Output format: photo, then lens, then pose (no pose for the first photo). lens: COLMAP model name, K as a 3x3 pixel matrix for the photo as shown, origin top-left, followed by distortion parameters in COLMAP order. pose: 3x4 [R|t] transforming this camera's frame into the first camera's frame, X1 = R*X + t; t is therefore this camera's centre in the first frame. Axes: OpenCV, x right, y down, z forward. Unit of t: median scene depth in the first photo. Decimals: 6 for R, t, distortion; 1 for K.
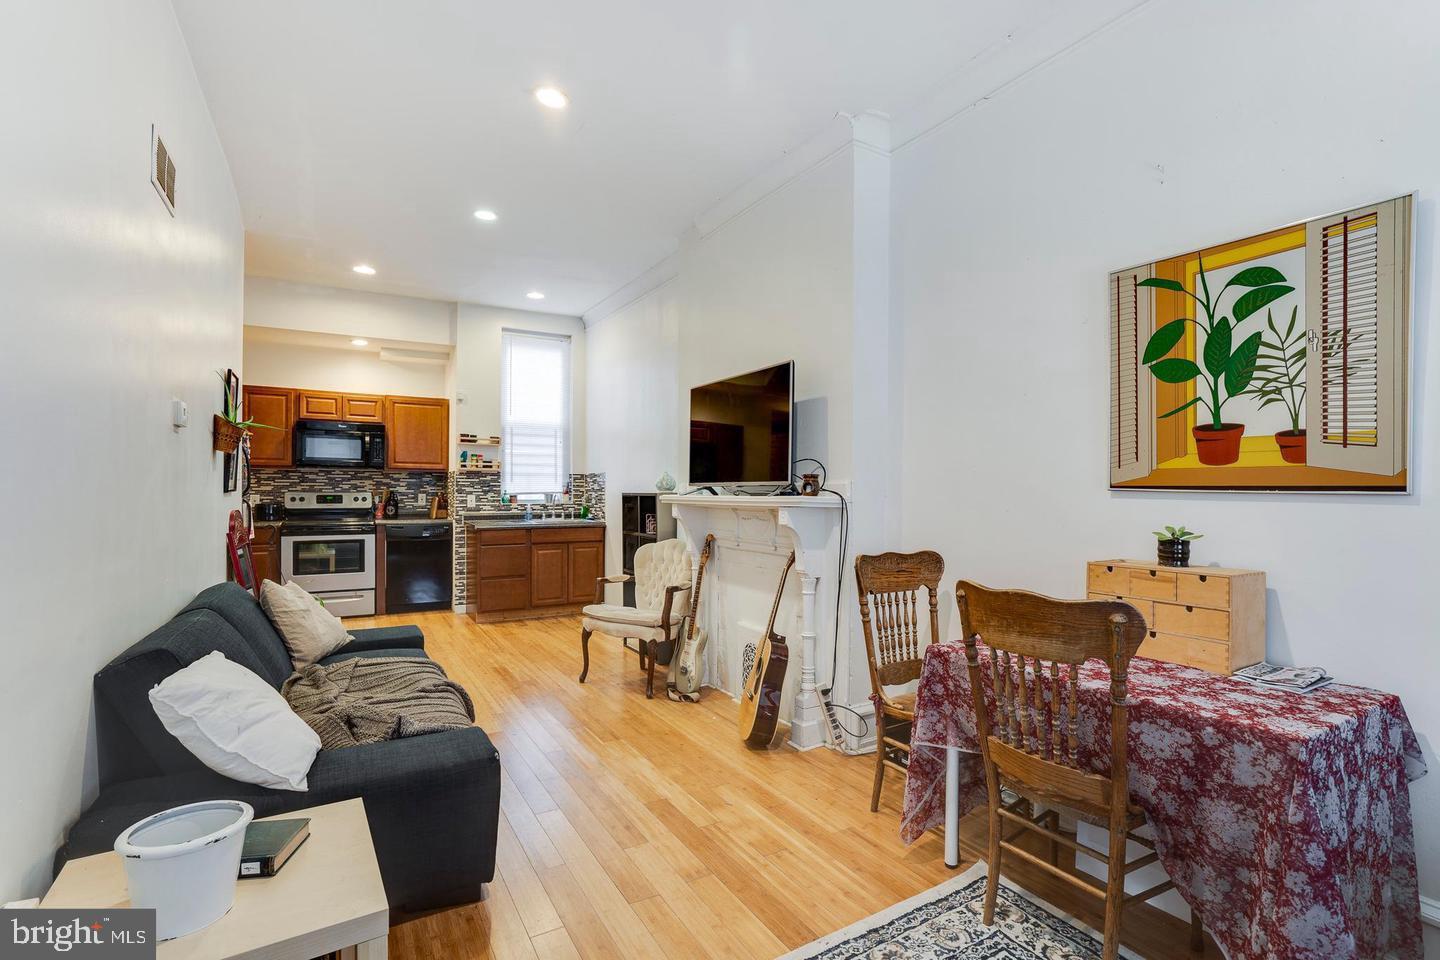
lens RADIAL K [[673.9, 0, 722.1], [0, 673.9, 487.0], [0, 0, 1]] dist [-0.029764, 0.000332]
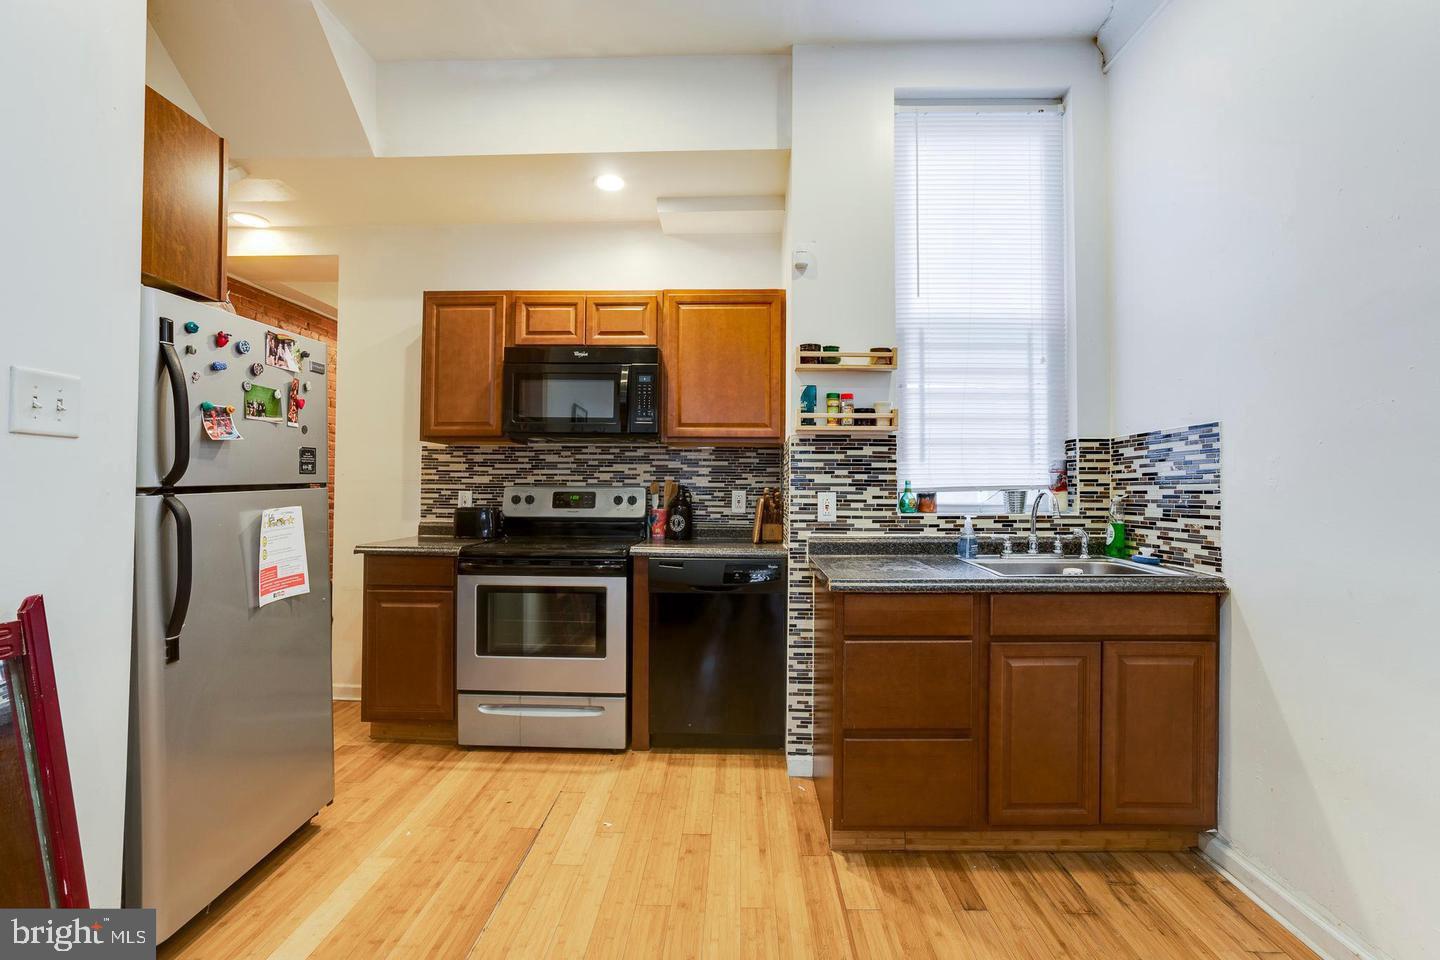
lens RADIAL K [[673.9, 0, 720.8], [0, 673.9, 482.9], [0, 0, 1]] dist [-0.029764, 0.000332]
pose [[0.846787, -0.005885, -0.531900, -0.206910], [0.001897, 0.999966, -0.008044, 0.009276], [0.531930, 0.005802, 0.846769, 0.609744]]
